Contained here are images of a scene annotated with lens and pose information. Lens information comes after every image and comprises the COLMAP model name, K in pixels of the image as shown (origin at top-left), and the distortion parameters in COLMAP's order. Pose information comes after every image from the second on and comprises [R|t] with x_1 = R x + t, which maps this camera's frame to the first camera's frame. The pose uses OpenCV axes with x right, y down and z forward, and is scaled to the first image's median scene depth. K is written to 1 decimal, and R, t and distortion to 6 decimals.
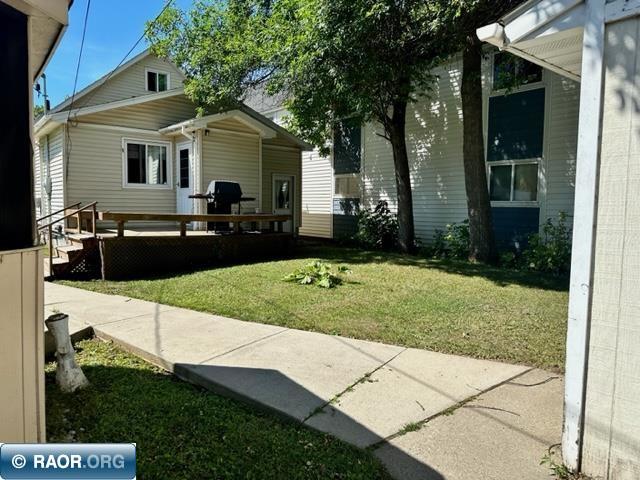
lens RADIAL K [[450.8, 0, 319.2], [0, 450.8, 236.1], [0, 0, 1]] dist [0.115562, -0.144574]
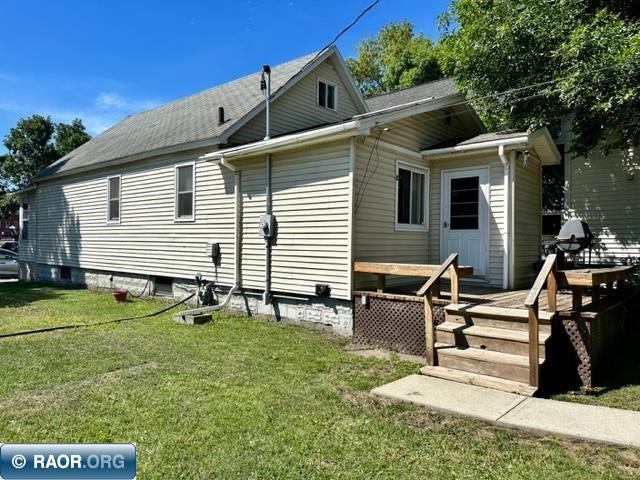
lens RADIAL K [[450.8, 0, 319.2], [0, 450.8, 236.1], [0, 0, 1]] dist [0.115562, -0.144574]
pose [[0.981797, -0.005841, 0.189844, -0.661073], [0.020192, 0.997073, -0.073745, -0.044642], [-0.188857, 0.076236, 0.979041, 0.322323]]
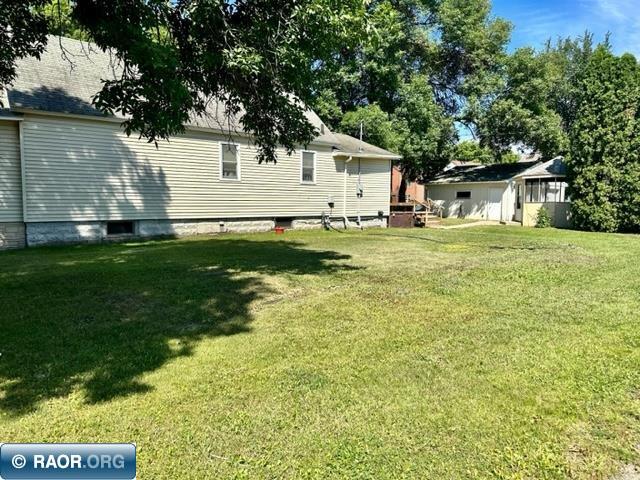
lens RADIAL K [[450.8, 0, 319.2], [0, 450.8, 236.1], [0, 0, 1]] dist [0.115562, -0.144574]
pose [[-0.016131, -0.098798, 0.994977, -2.369006], [0.058824, 0.993289, 0.099584, -0.120268], [-0.998138, 0.060135, -0.010211, 1.253148]]
